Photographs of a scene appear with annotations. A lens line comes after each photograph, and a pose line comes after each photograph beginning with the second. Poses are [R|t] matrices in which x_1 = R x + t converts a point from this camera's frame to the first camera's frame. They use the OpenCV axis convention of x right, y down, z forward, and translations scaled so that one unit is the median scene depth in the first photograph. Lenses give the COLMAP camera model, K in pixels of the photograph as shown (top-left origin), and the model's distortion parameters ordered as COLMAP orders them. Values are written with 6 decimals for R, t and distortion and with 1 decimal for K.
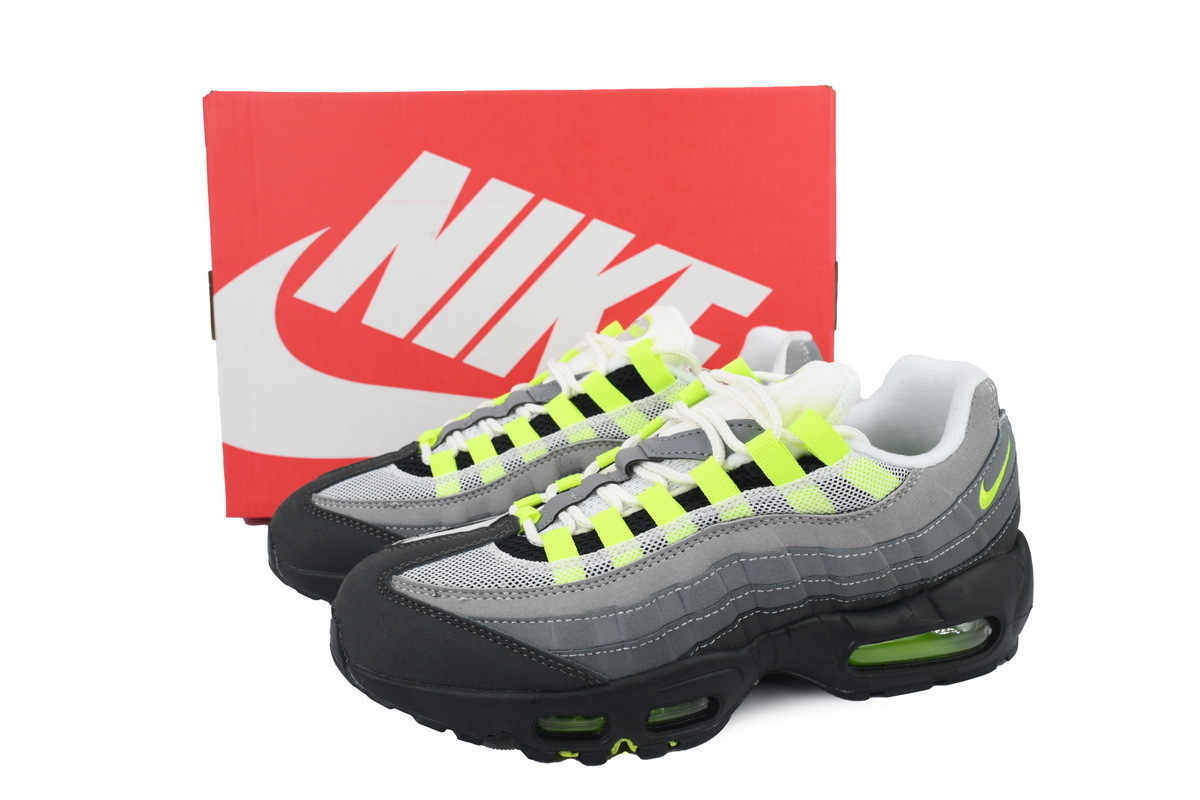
lens RADIAL K [[1012.2, 0, 600.0], [0, 1012.2, 400.0], [0, 0, 1]] dist [0.054886, -0.000599]
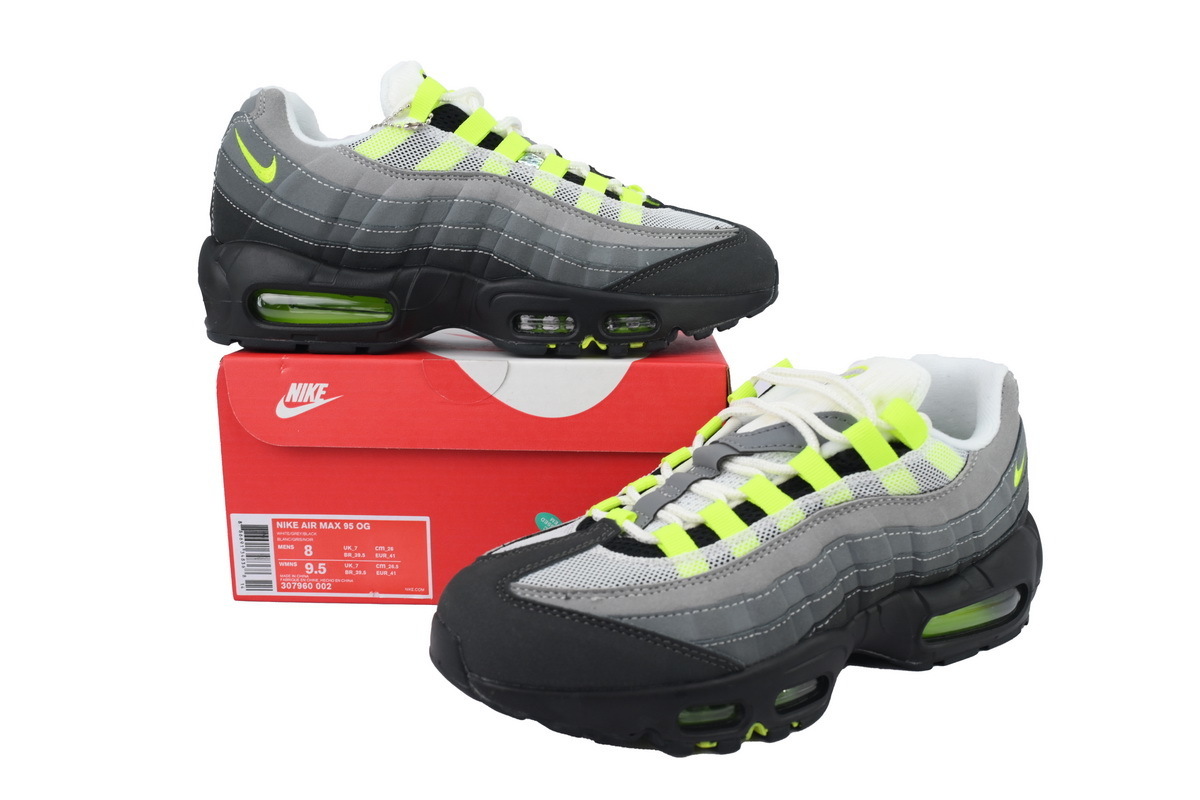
lens RADIAL K [[1012.2, 0, 600.0], [0, 1012.2, 400.0], [0, 0, 1]] dist [0.054886, -0.000599]
pose [[0.968761, -0.031734, 0.245956, -0.365252], [0.043206, 0.998209, -0.041382, 0.042438], [-0.244202, 0.050716, 0.968397, 0.027309]]
